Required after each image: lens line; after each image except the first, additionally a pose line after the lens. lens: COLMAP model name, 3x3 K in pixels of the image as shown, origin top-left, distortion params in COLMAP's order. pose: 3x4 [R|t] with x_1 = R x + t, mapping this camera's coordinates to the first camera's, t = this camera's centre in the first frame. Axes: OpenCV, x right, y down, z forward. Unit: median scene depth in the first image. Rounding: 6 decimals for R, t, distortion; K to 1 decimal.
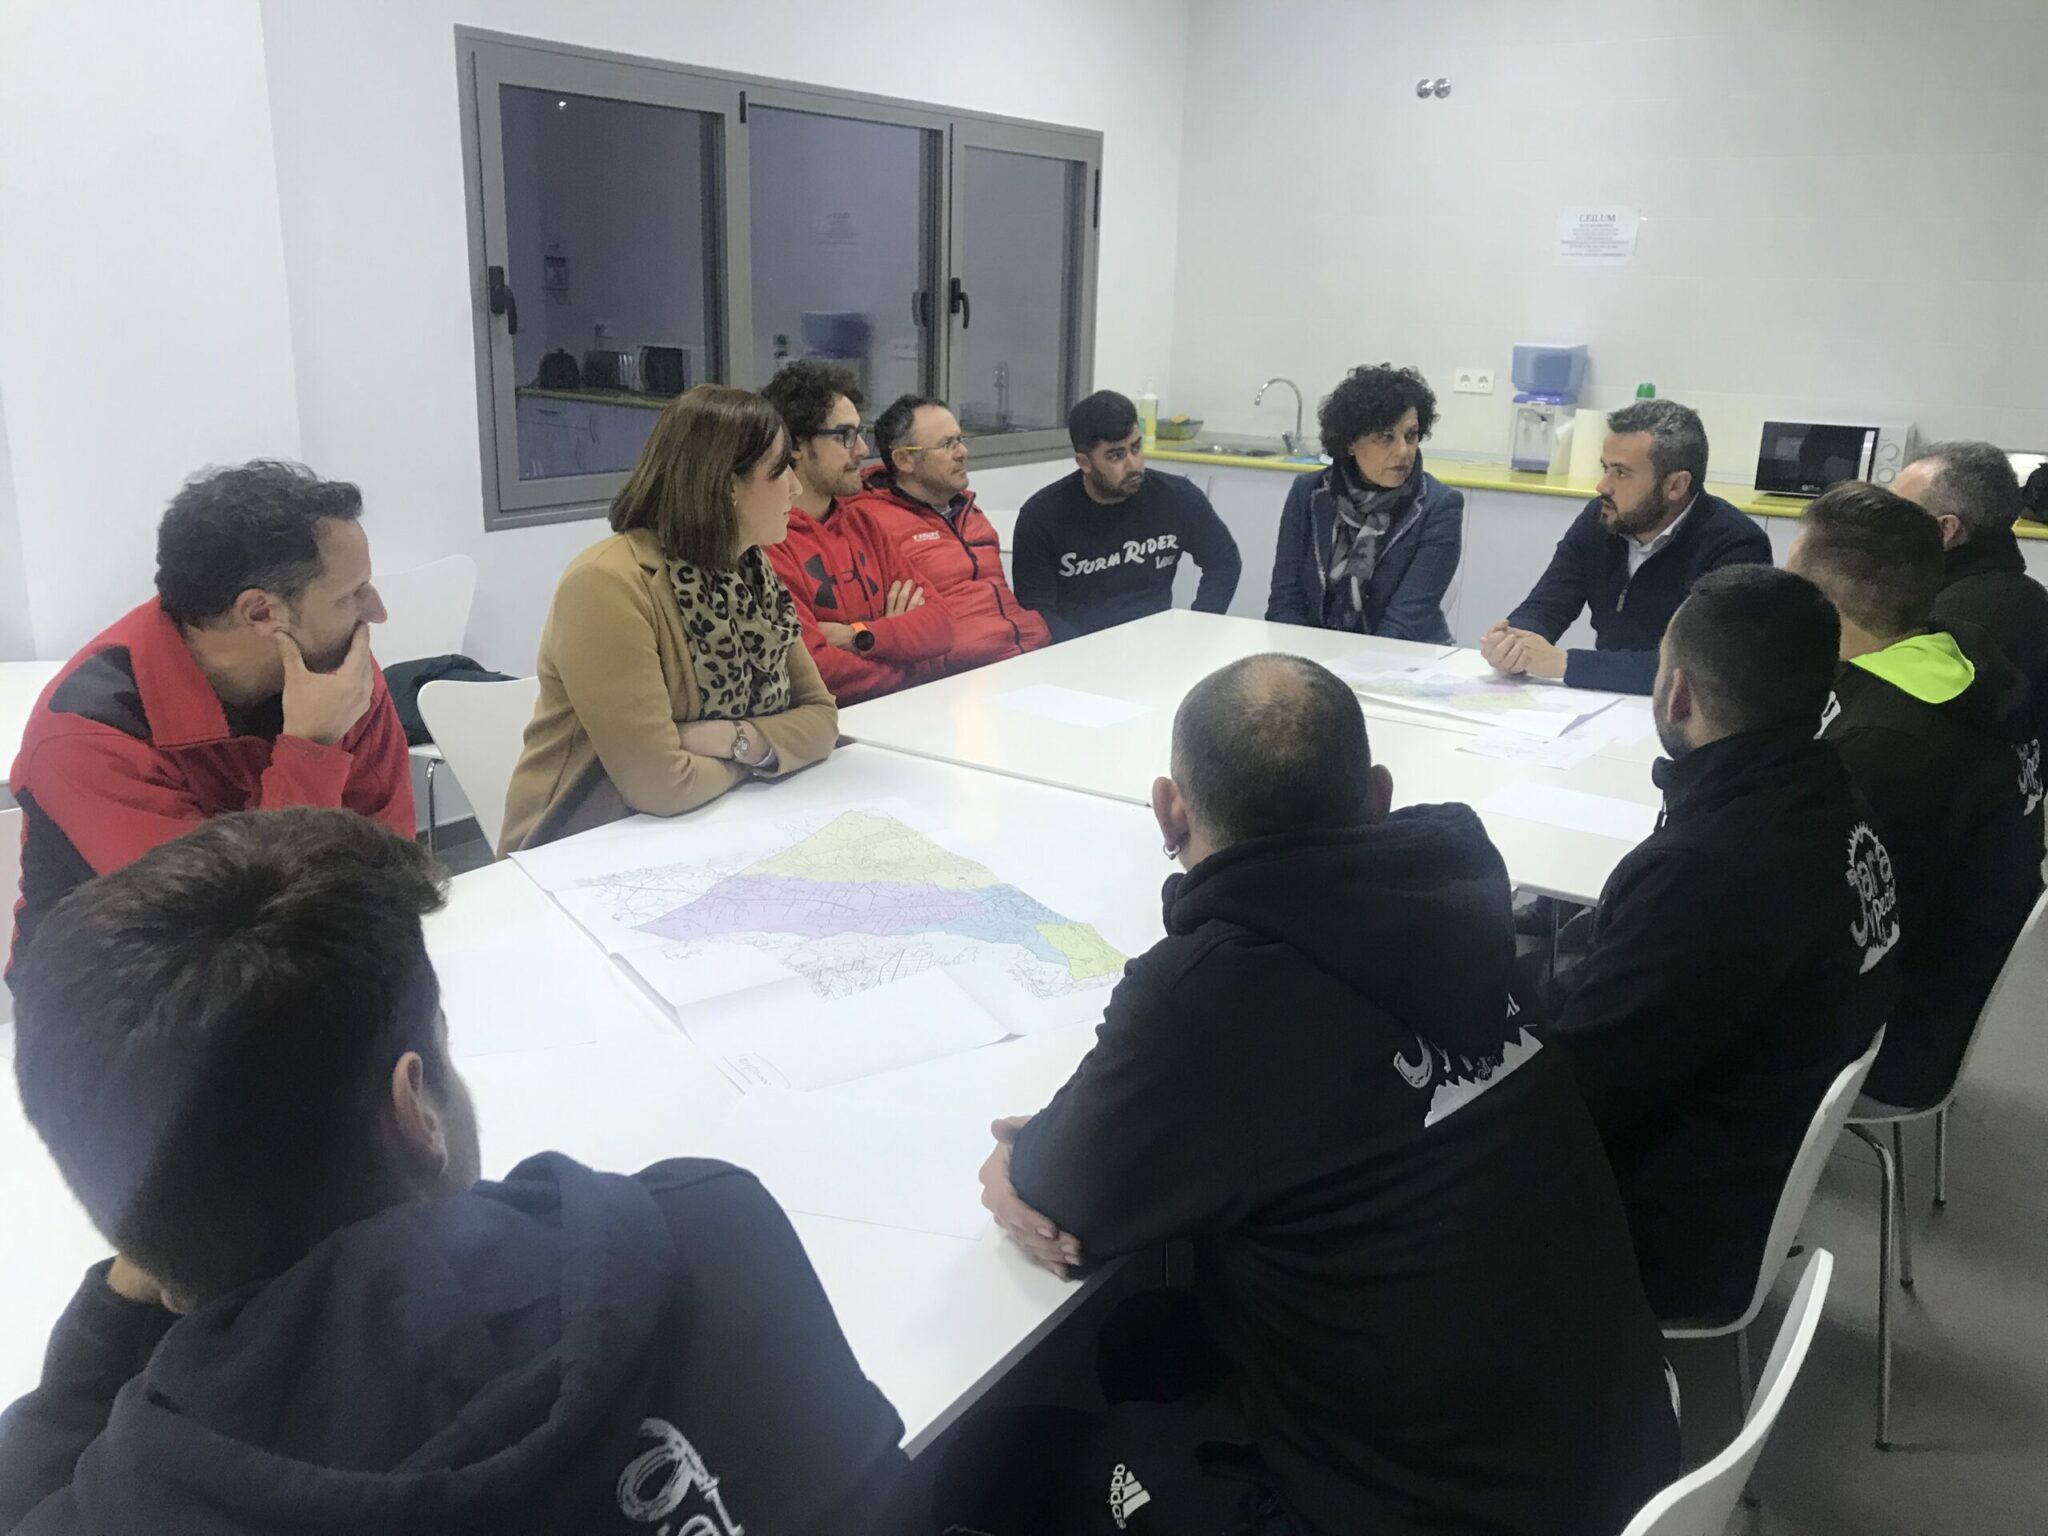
lens RADIAL K [[1658.5, 0, 1024.0], [0, 1658.5, 768.0], [0, 0, 1]] dist [-0.002720, 0.000448]
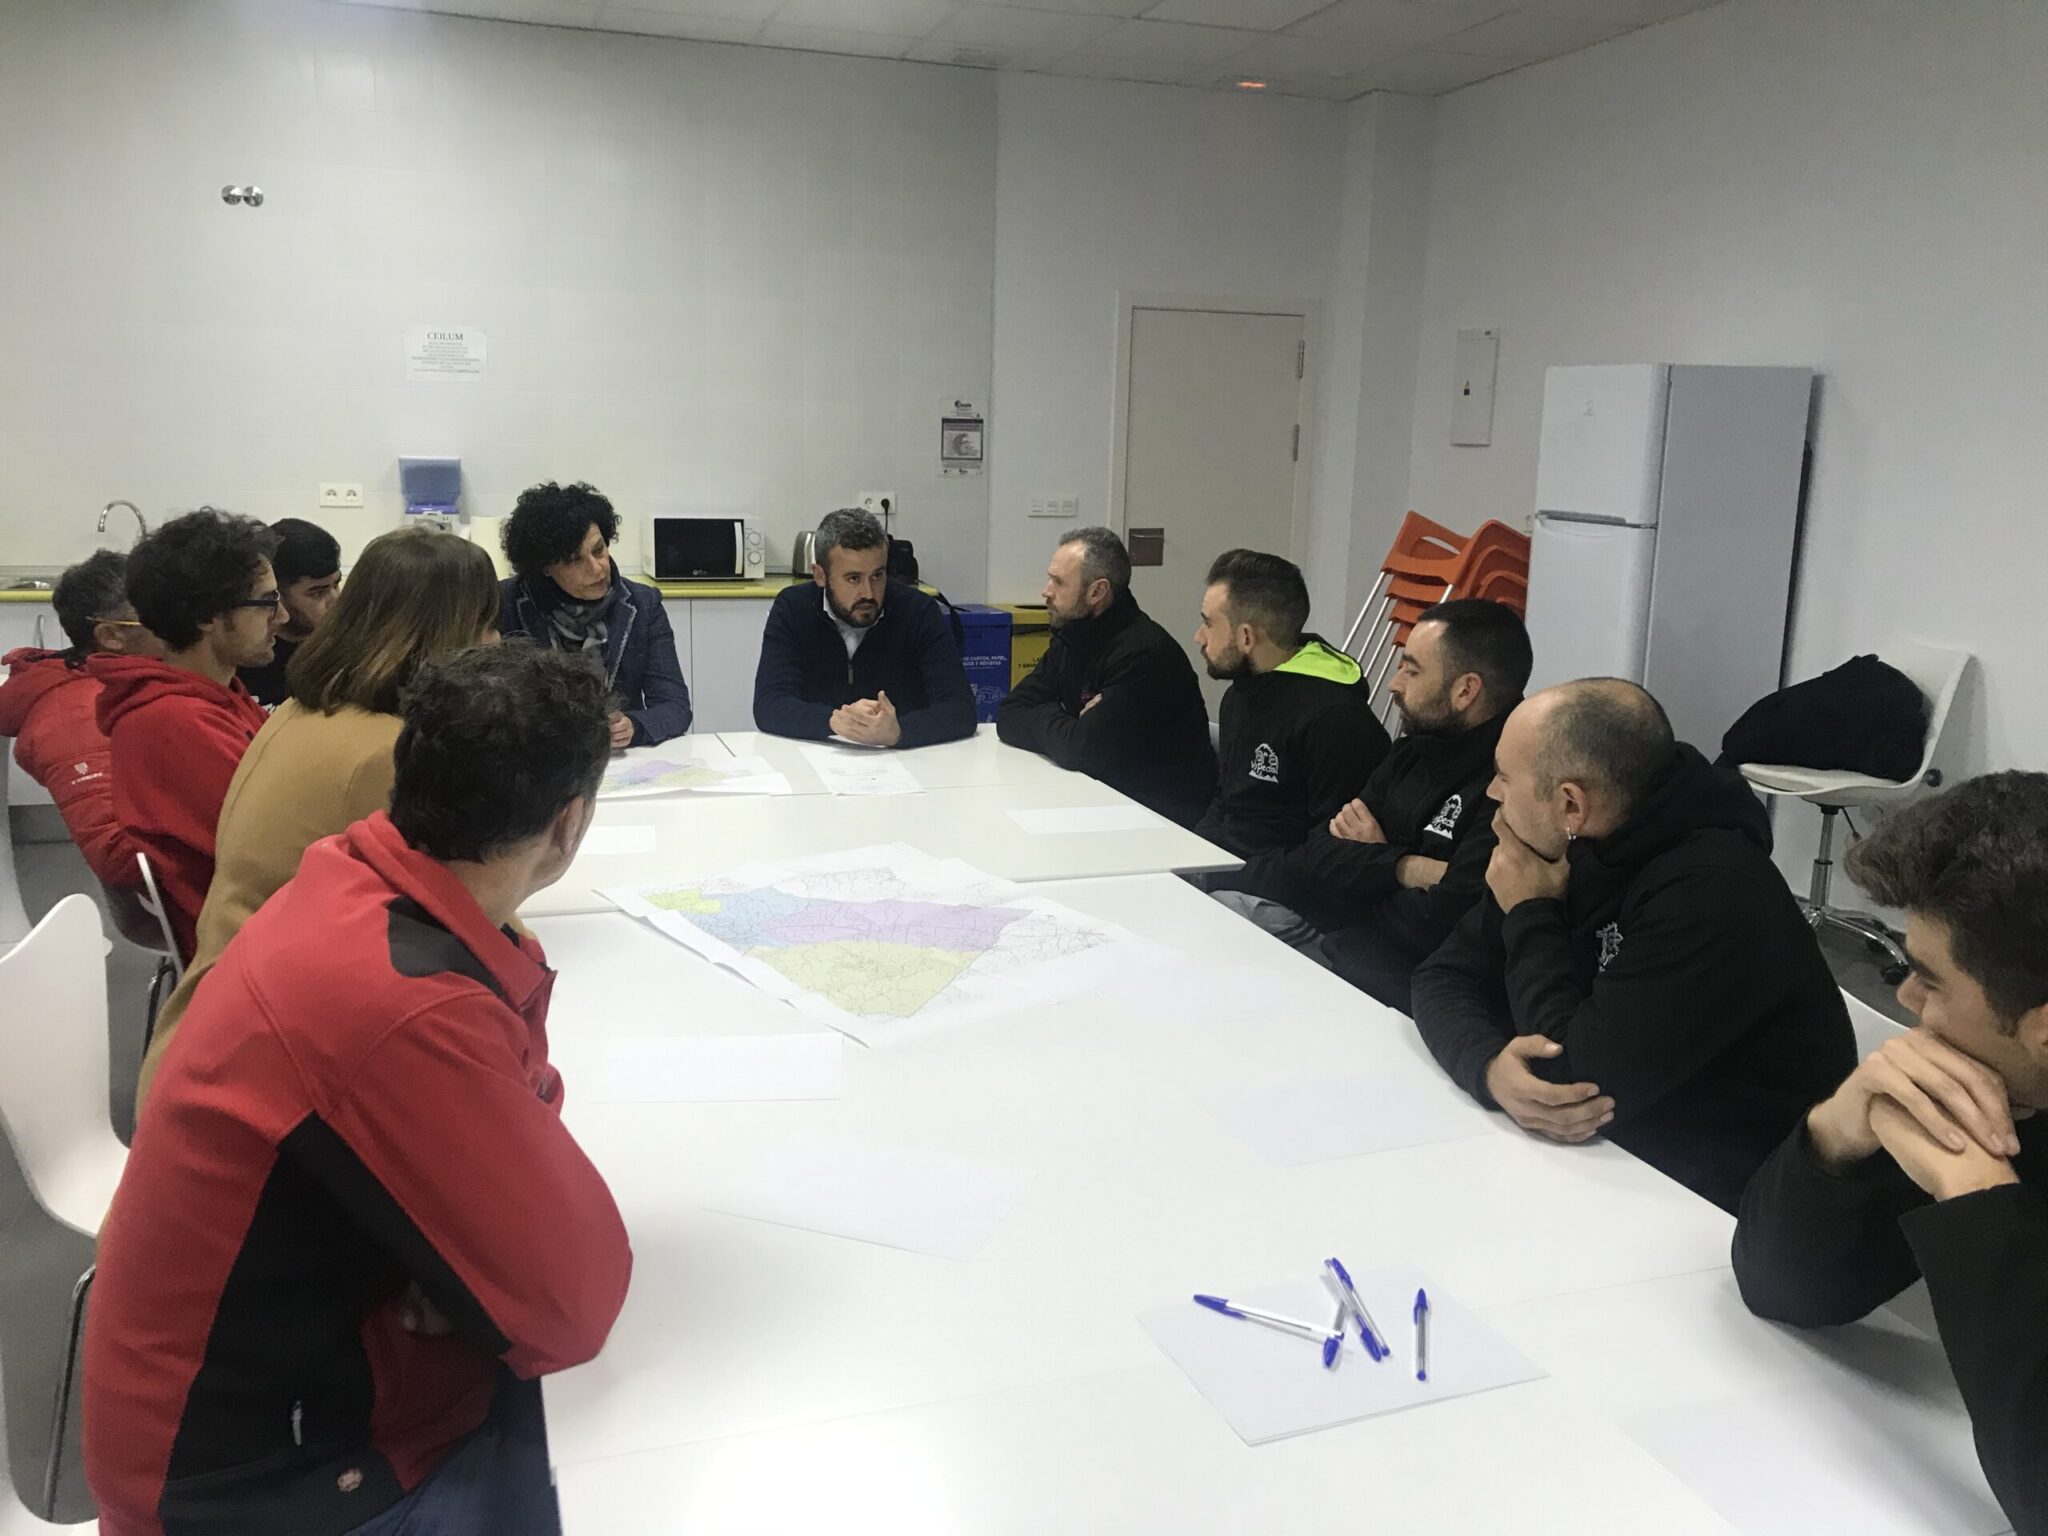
lens RADIAL K [[1658.5, 0, 1024.0], [0, 1658.5, 768.0], [0, 0, 1]] dist [-0.002720, 0.000448]
pose [[0.598503, -0.169310, 0.783025, -0.300688], [0.213028, 0.975858, 0.048178, -0.039292], [-0.772278, 0.137971, 0.620122, 0.109037]]
